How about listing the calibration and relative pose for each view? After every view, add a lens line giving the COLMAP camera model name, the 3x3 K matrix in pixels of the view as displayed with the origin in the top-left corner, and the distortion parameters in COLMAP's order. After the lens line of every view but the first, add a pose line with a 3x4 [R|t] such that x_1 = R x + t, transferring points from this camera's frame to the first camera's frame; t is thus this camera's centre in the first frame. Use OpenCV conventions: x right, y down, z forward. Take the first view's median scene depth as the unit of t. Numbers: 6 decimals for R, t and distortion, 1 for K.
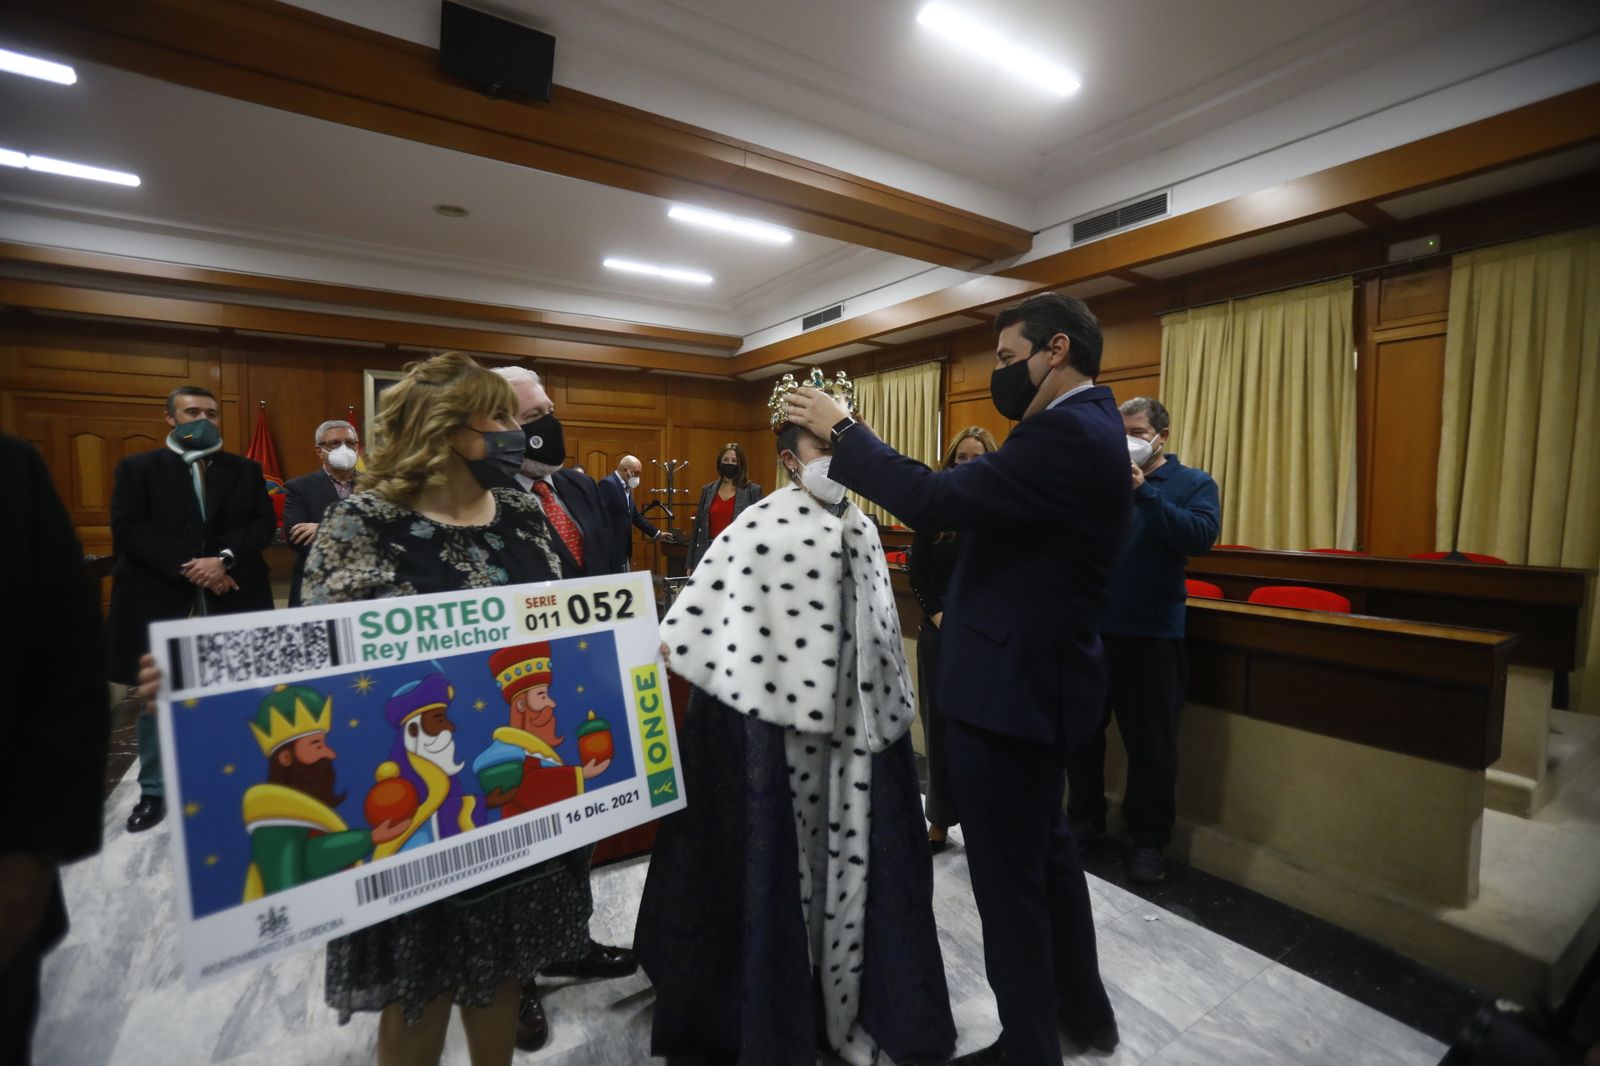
lens RADIAL K [[718.1, 0, 785.5], [0, 718.1, 536.9], [0, 0, 1]] dist [-0.017258, 0.004501]
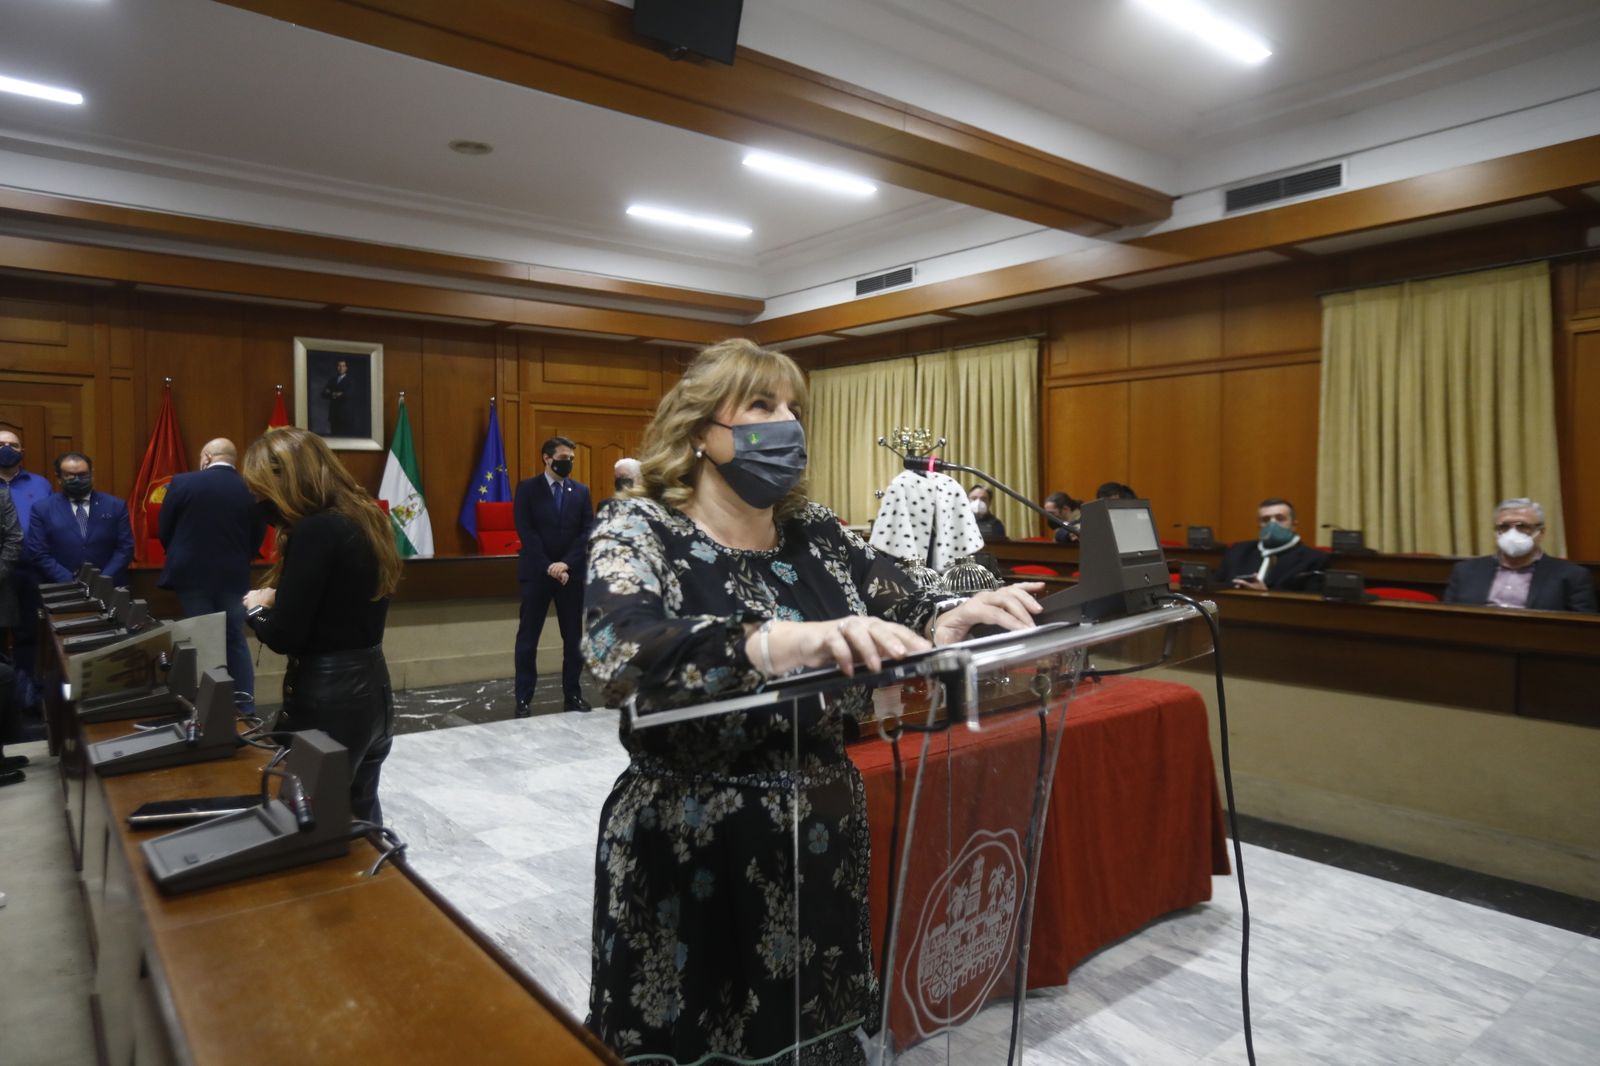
lens RADIAL K [[996.3, 0, 788.0], [0, 996.3, 526.2], [0, 0, 1]] dist [-0.006204, 0.014264]
pose [[0.996096, -0.004373, 0.088163, -0.333186], [0.007286, 0.999437, -0.032741, 0.013890], [-0.087971, 0.033255, 0.995568, -0.214448]]
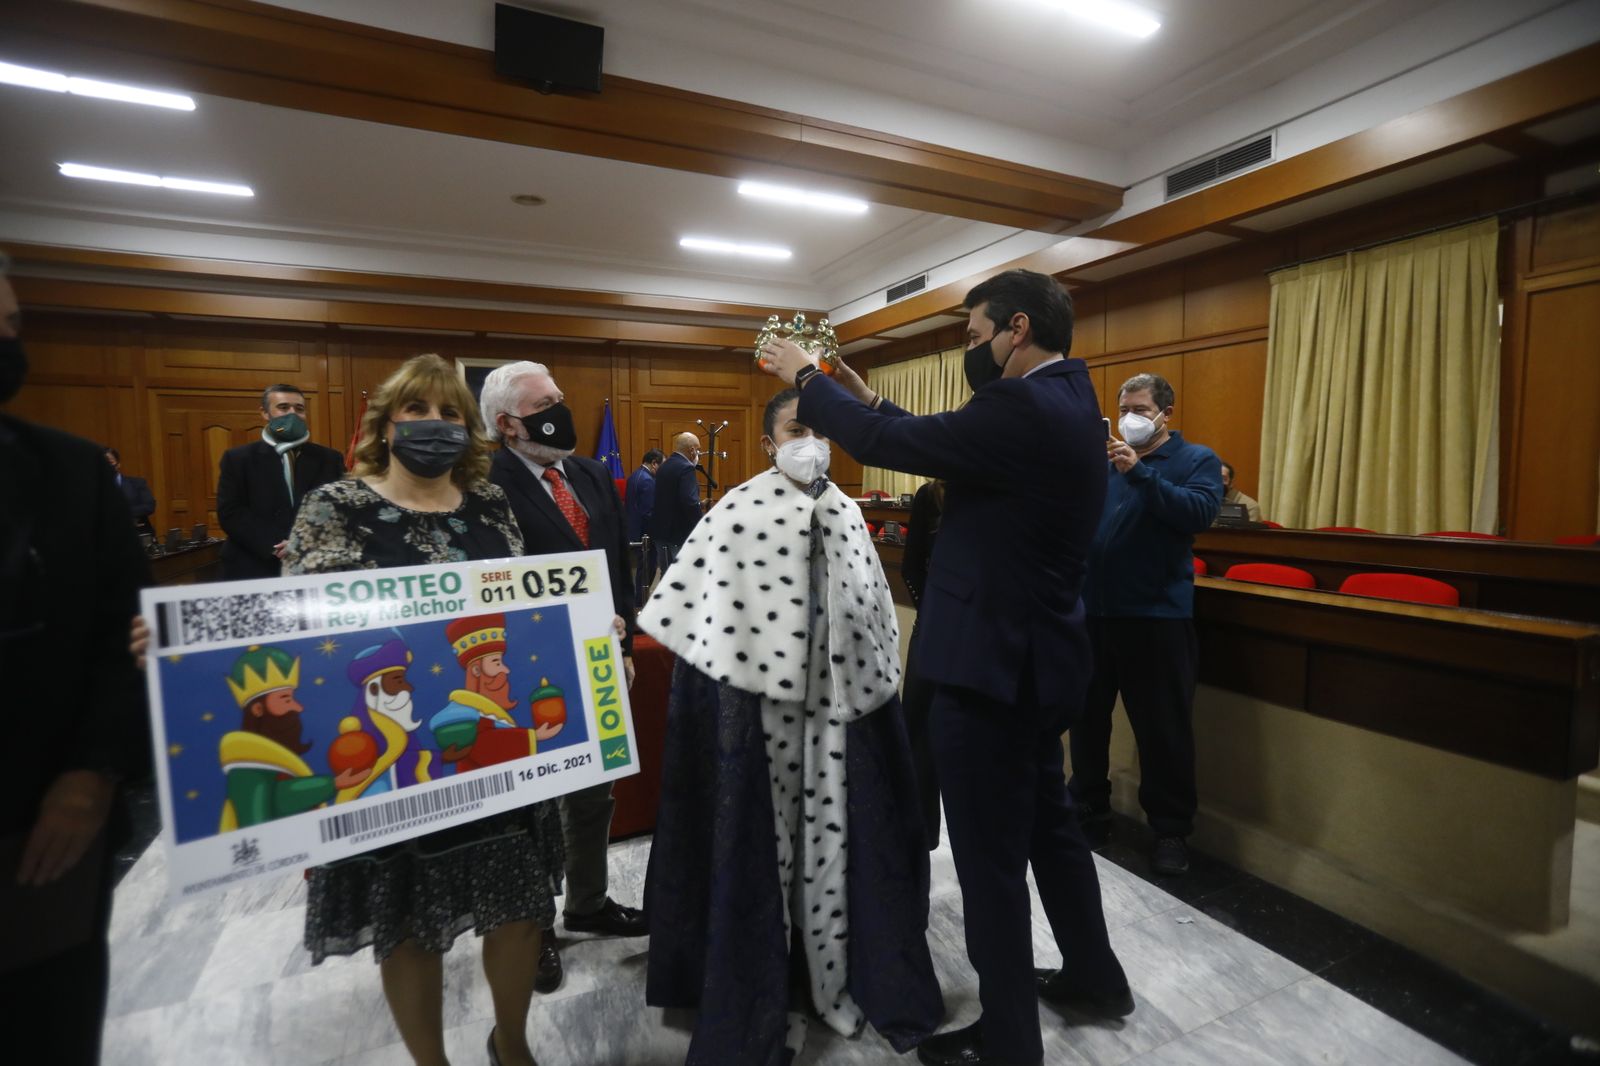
lens RADIAL K [[740.4, 0, 789.9], [0, 740.4, 538.4], [0, 0, 1]] dist [-0.019652, 0.006560]
pose [[0.990239, 0.001902, -0.139365, 0.076406], [0.001971, 0.999616, 0.027648, -0.000883], [0.139364, -0.027653, 0.989855, -0.017139]]
